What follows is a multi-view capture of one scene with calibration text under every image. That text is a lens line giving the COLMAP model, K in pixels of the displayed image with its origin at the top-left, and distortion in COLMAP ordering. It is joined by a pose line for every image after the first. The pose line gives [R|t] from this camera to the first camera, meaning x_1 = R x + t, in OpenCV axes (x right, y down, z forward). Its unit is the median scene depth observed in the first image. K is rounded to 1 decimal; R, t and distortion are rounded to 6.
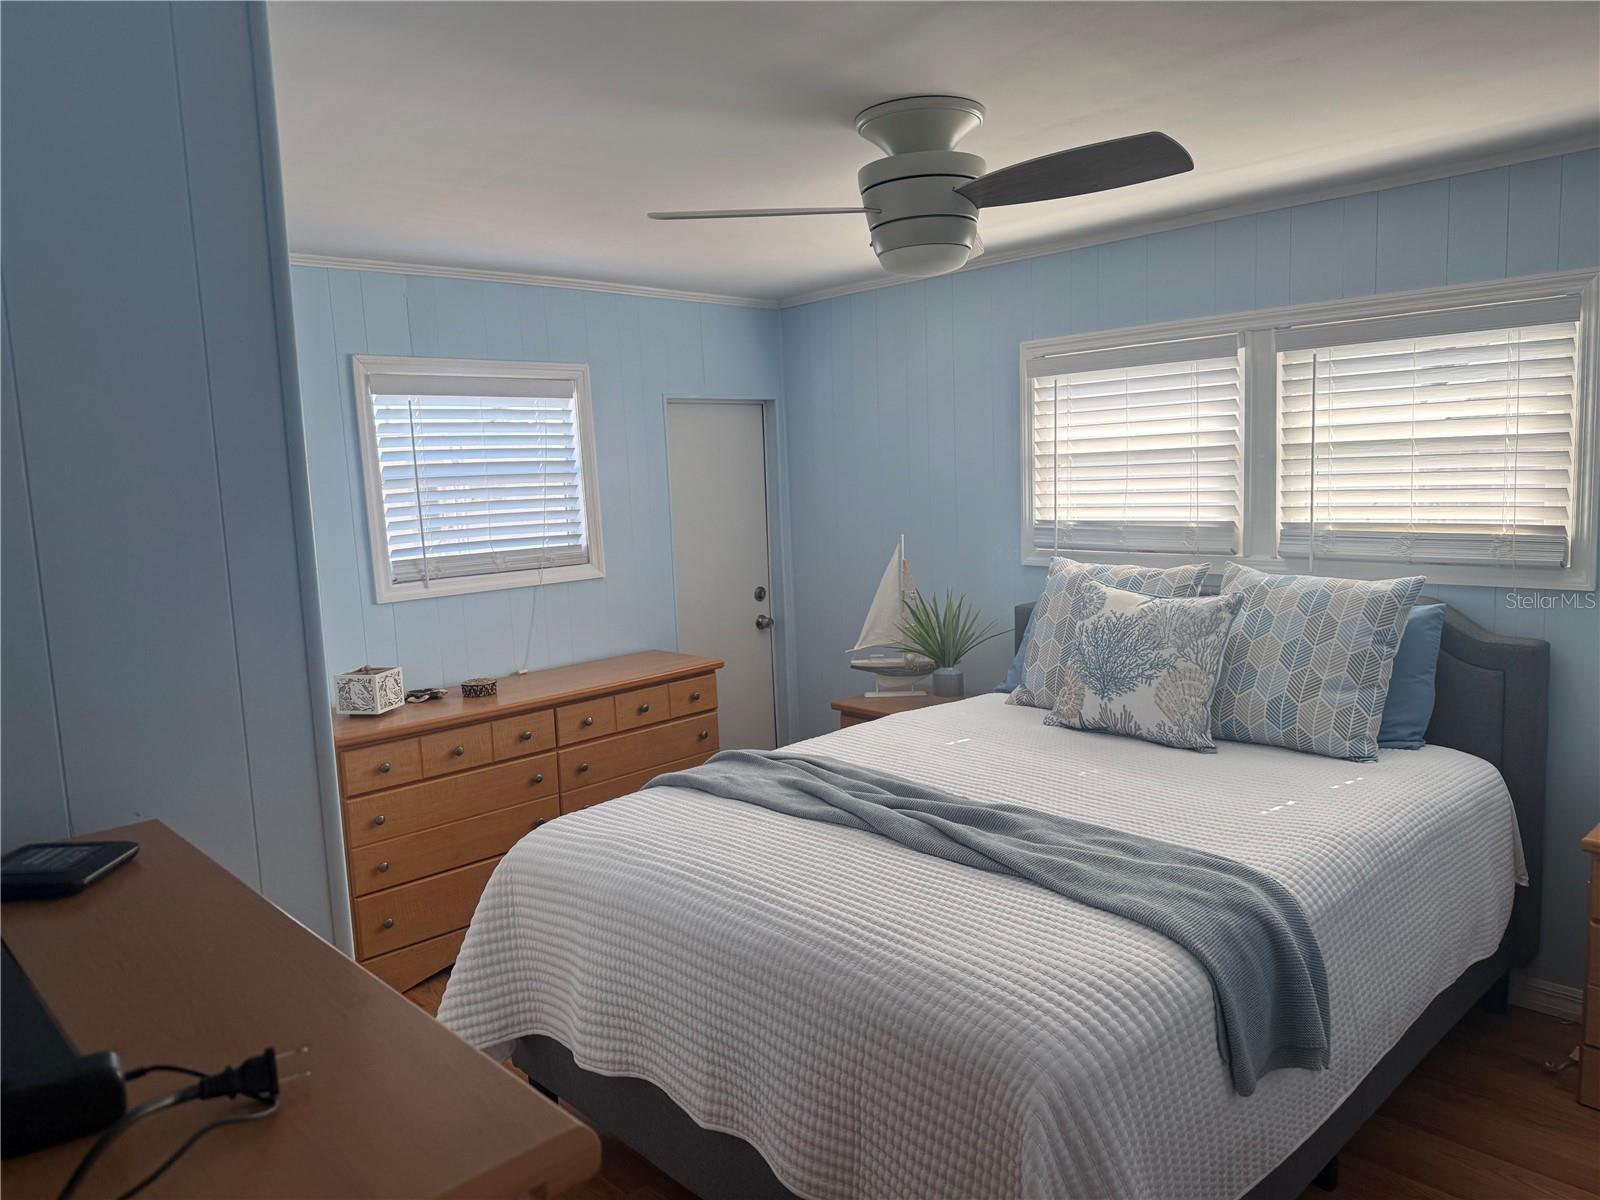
lens RADIAL K [[1119.9, 0, 799.4], [0, 1119.9, 603.7], [0, 0, 1]] dist [0.135209, -0.212511]
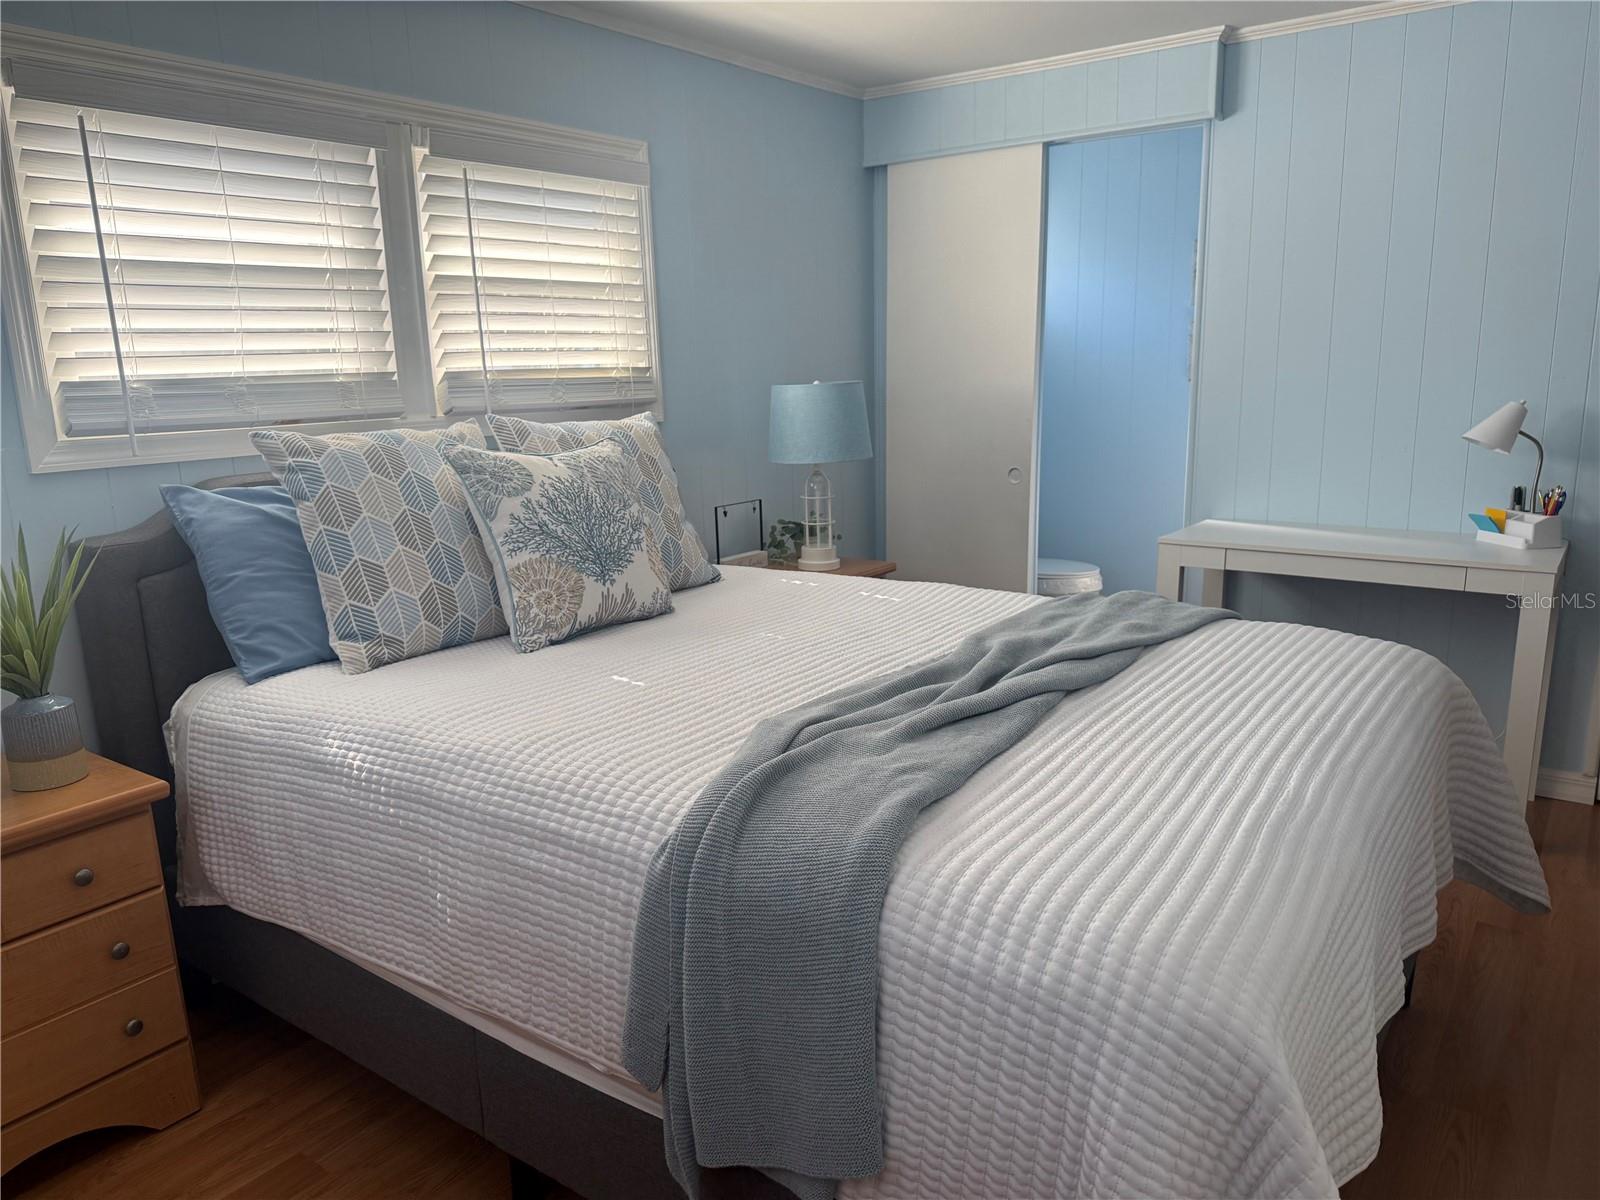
lens RADIAL K [[1119.9, 0, 799.4], [0, 1119.9, 603.7], [0, 0, 1]] dist [0.135209, -0.212511]
pose [[-0.180581, -0.168418, 0.969034, -0.450794], [0.154696, 0.968105, 0.197084, -0.030334], [-0.971319, 0.185495, -0.148767, 0.885766]]
